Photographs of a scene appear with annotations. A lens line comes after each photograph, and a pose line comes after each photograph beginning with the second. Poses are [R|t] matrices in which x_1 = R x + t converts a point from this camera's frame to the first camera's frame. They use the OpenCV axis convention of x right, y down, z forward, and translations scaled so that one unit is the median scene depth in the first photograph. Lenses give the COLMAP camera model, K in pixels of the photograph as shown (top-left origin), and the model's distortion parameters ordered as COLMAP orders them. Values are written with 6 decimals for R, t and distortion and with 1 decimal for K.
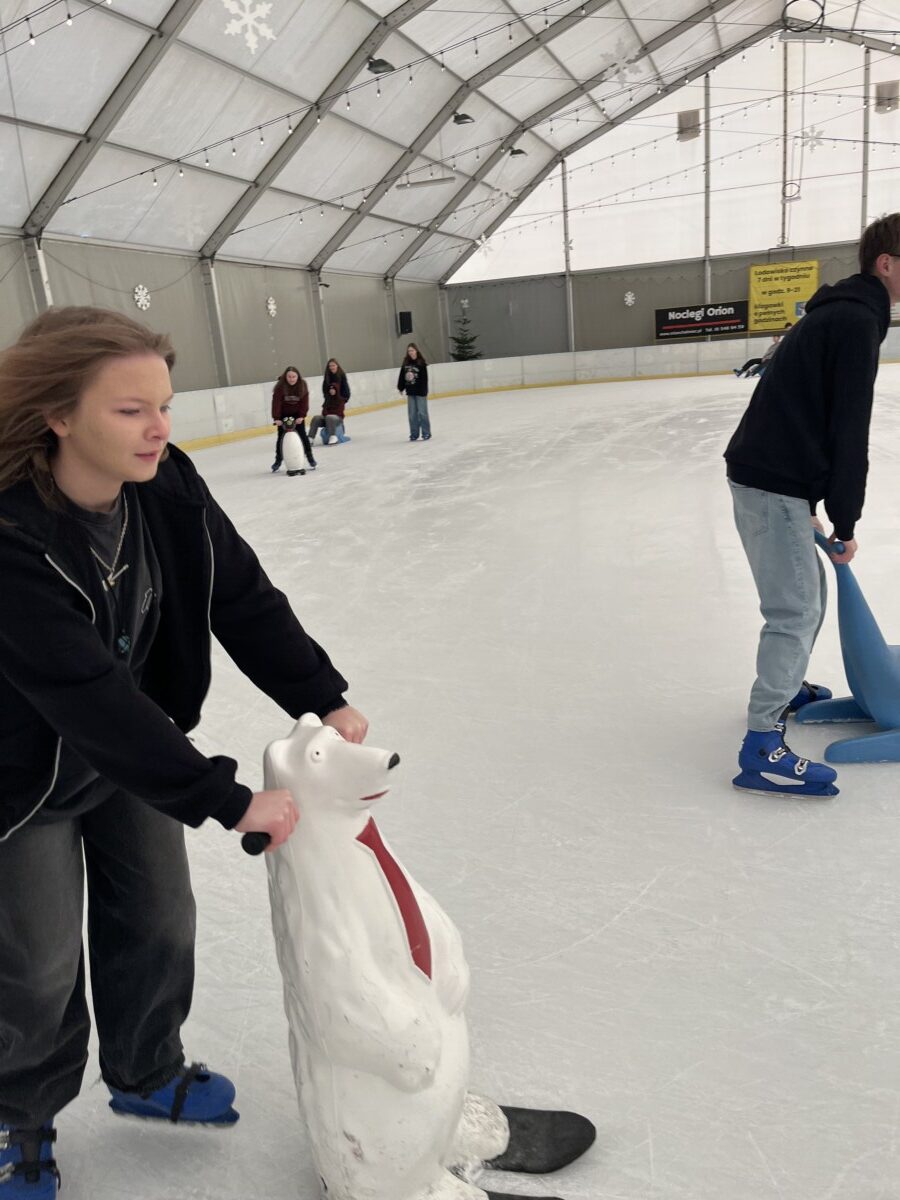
lens RADIAL K [[907.3, 0, 461.9], [0, 907.3, 592.4], [0, 0, 1]] dist [0.011173, -0.005773]
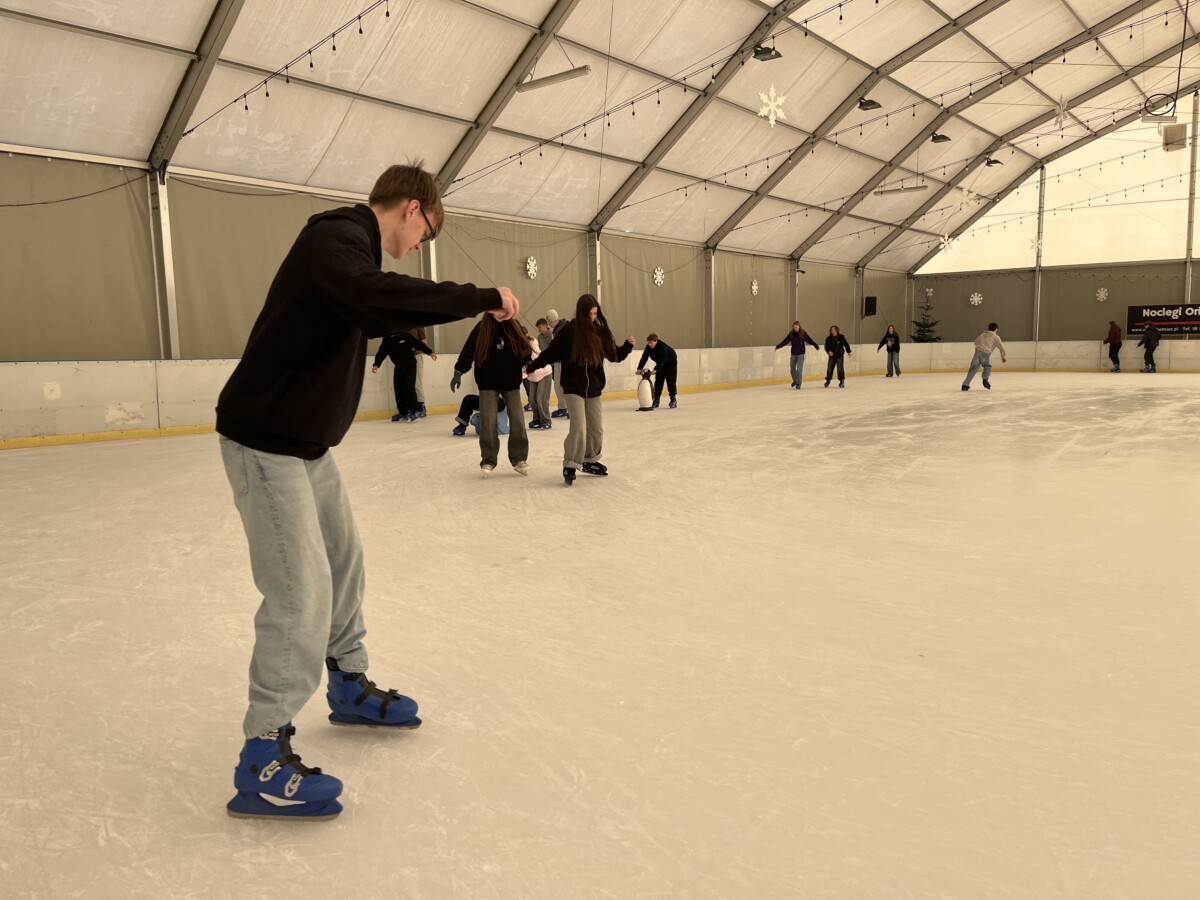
lens RADIAL K [[902.9, 0, 599.9], [0, 902.9, 448.3], [0, 0, 1]] dist [0.084213, -0.119128]
pose [[0.935822, 0.106322, -0.336055, 0.024708], [-0.149162, 0.983299, -0.104275, 0.049089], [0.319356, 0.147709, 0.936052, -0.152401]]
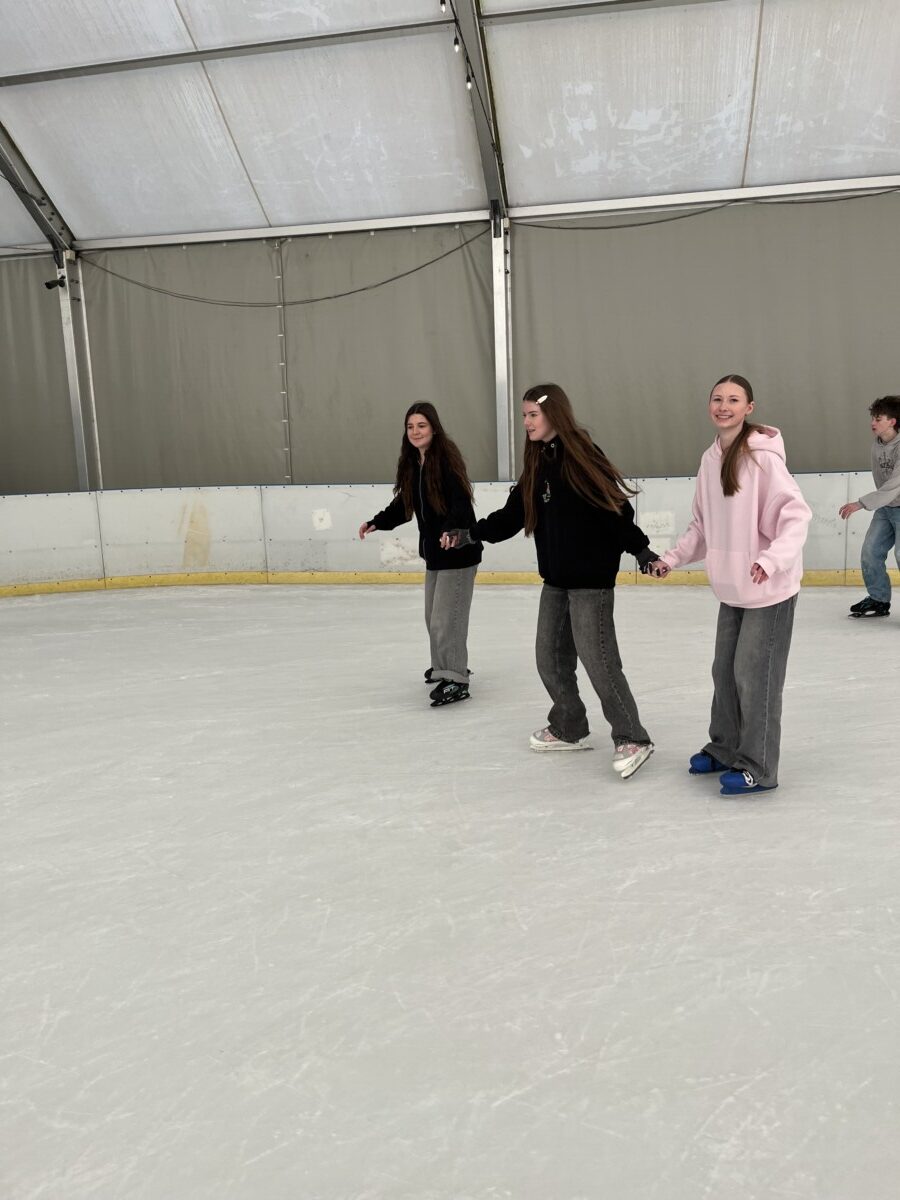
lens RADIAL K [[913.0, 0, 472.6], [0, 913.0, 594.6], [0, 0, 1]] dist [0.090472, -0.130708]
pose [[0.140874, 0.221296, -0.964978, -0.001586], [-0.237592, 0.953771, 0.184041, -0.043788], [0.961096, 0.203344, 0.186940, 0.186729]]
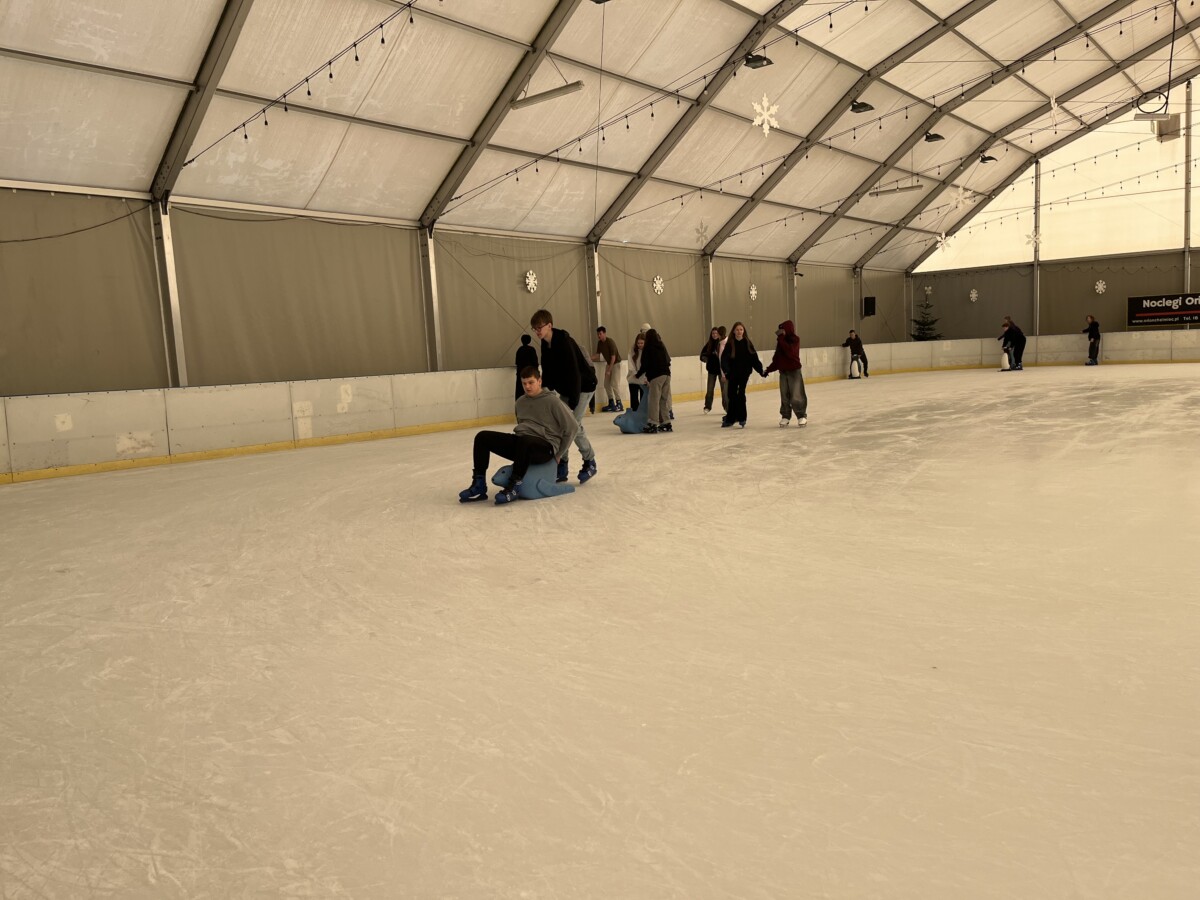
lens RADIAL K [[903.1, 0, 595.9], [0, 903.1, 452.2], [0, 0, 1]] dist [0.081937, -0.116044]
pose [[0.936184, 0.073953, -0.343642, 0.024187], [-0.117078, 0.987400, -0.106462, 0.046449], [0.331439, 0.139901, 0.933047, -0.156715]]
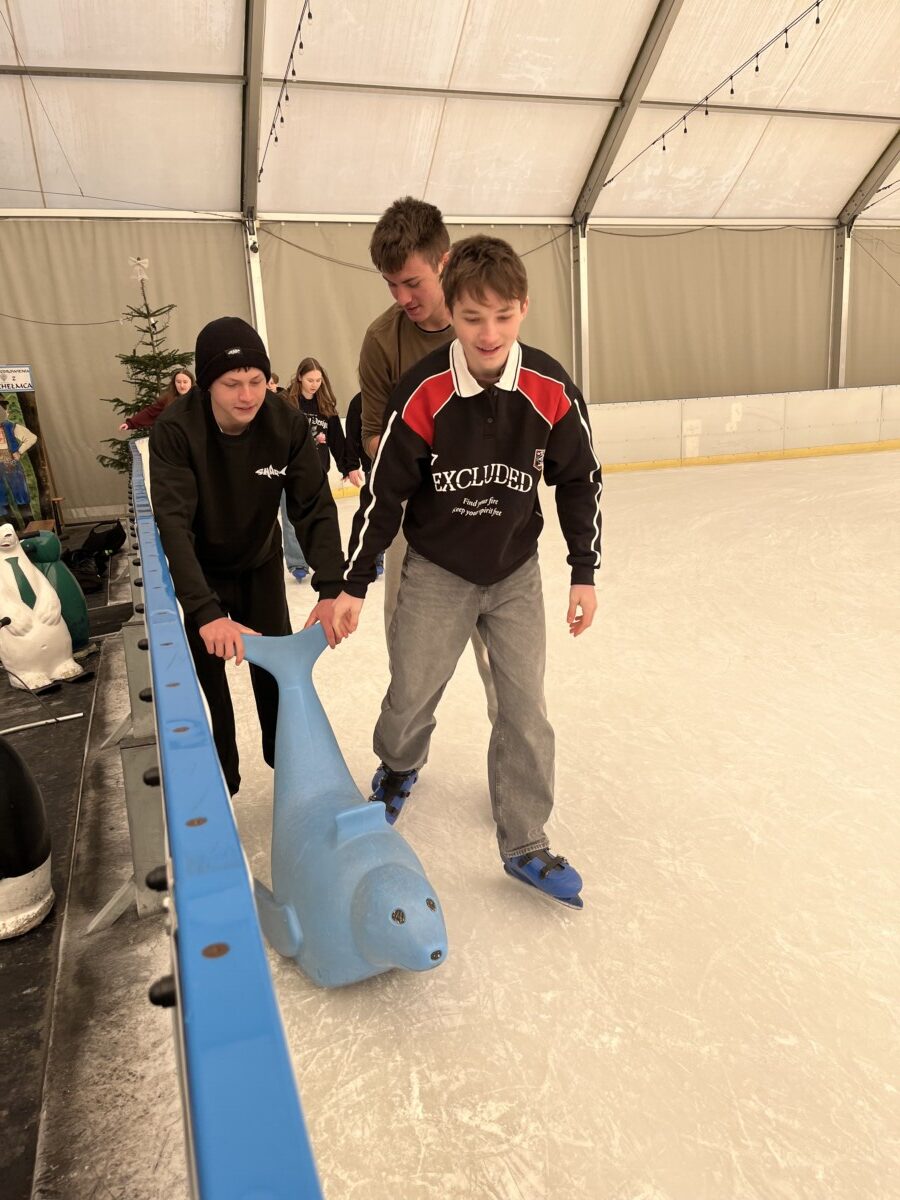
lens RADIAL K [[903.9, 0, 463.1], [0, 903.9, 600.5], [0, 0, 1]] dist [0.079505, -0.107889]
pose [[0.615691, 0.224950, -0.755197, 0.025587], [-0.204585, 0.971155, 0.122485, 0.045865], [0.760966, 0.079089, 0.643953, -0.162724]]
